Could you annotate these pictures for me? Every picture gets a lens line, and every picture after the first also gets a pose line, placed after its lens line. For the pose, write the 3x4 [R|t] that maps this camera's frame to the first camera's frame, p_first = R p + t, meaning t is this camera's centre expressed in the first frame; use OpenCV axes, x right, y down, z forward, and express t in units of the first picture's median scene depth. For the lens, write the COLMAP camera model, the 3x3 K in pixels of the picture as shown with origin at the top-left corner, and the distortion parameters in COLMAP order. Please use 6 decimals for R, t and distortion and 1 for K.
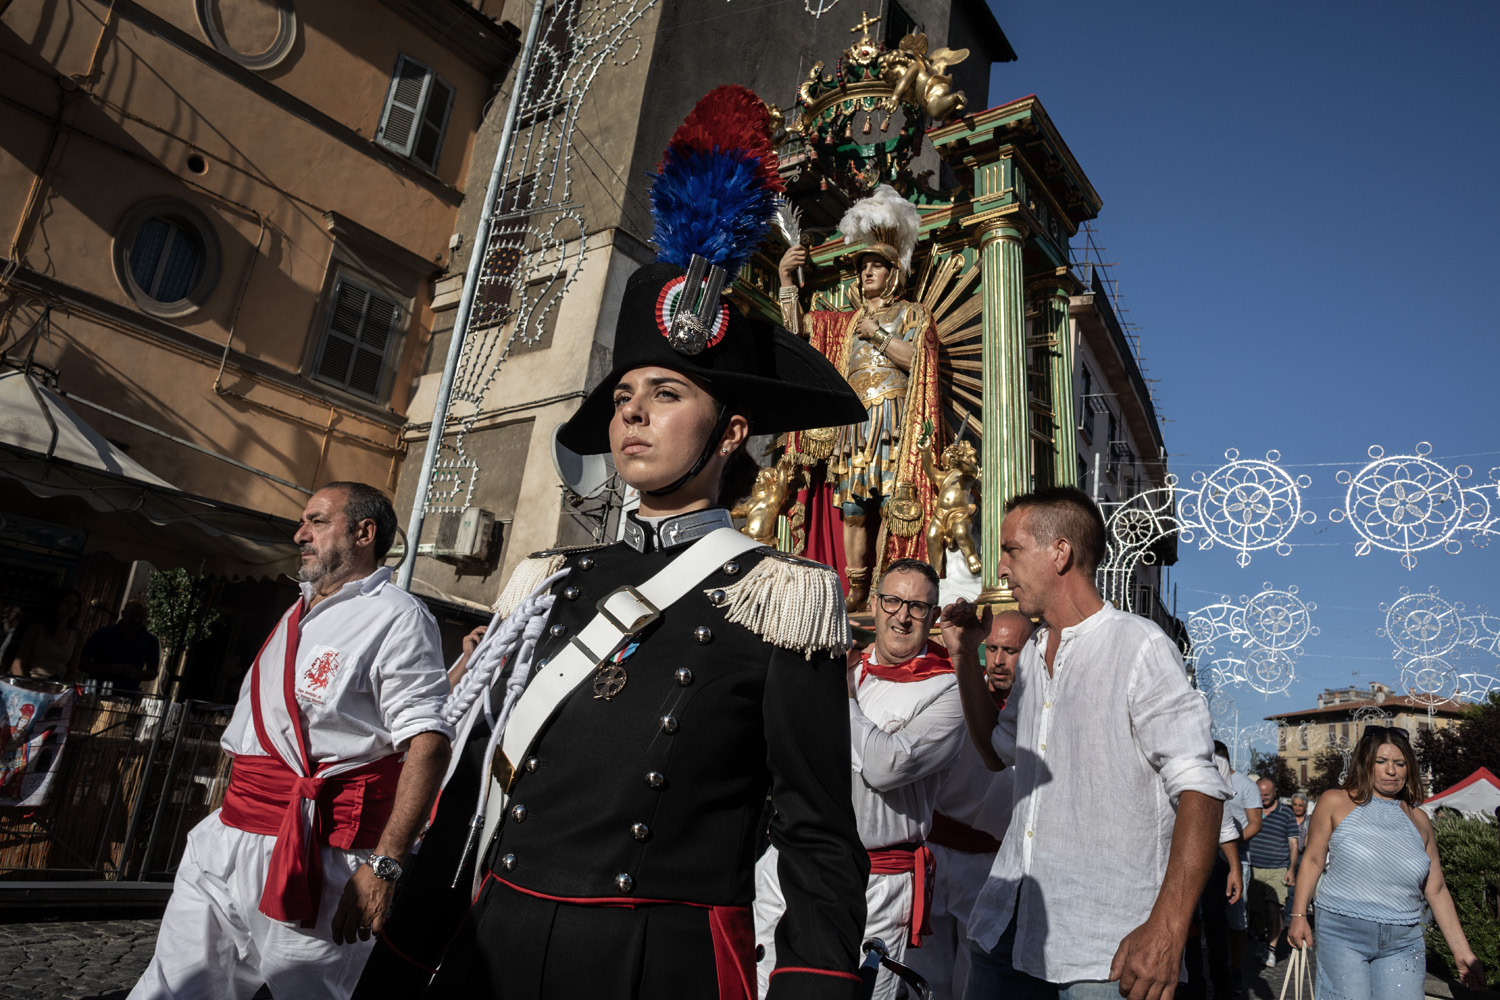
lens RADIAL K [[1000.2, 0, 738.7], [0, 1000.2, 521.9], [0, 0, 1]] dist [-0.060322, 0.043201]
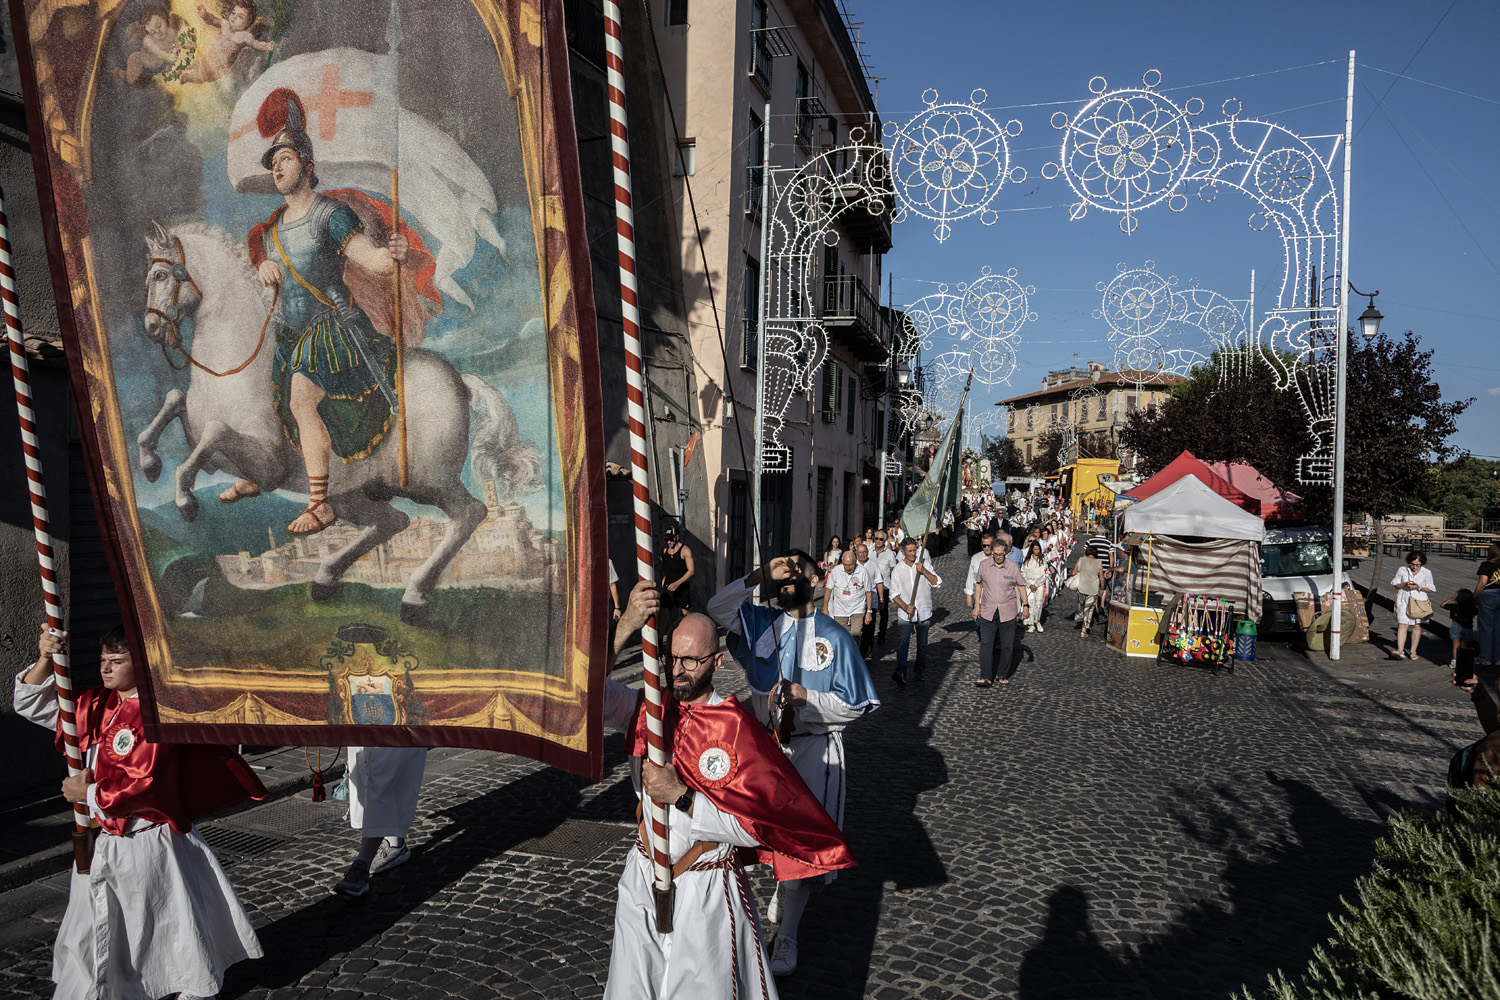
lens RADIAL K [[1000.2, 0, 715.0], [0, 1000.2, 510.4], [0, 0, 1]] dist [-0.060322, 0.043201]
pose [[0.974798, -0.111103, 0.193457, 0.143589], [0.055682, 0.960892, 0.271269, 0.024251], [-0.216030, -0.253660, 0.942861, 0.212197]]
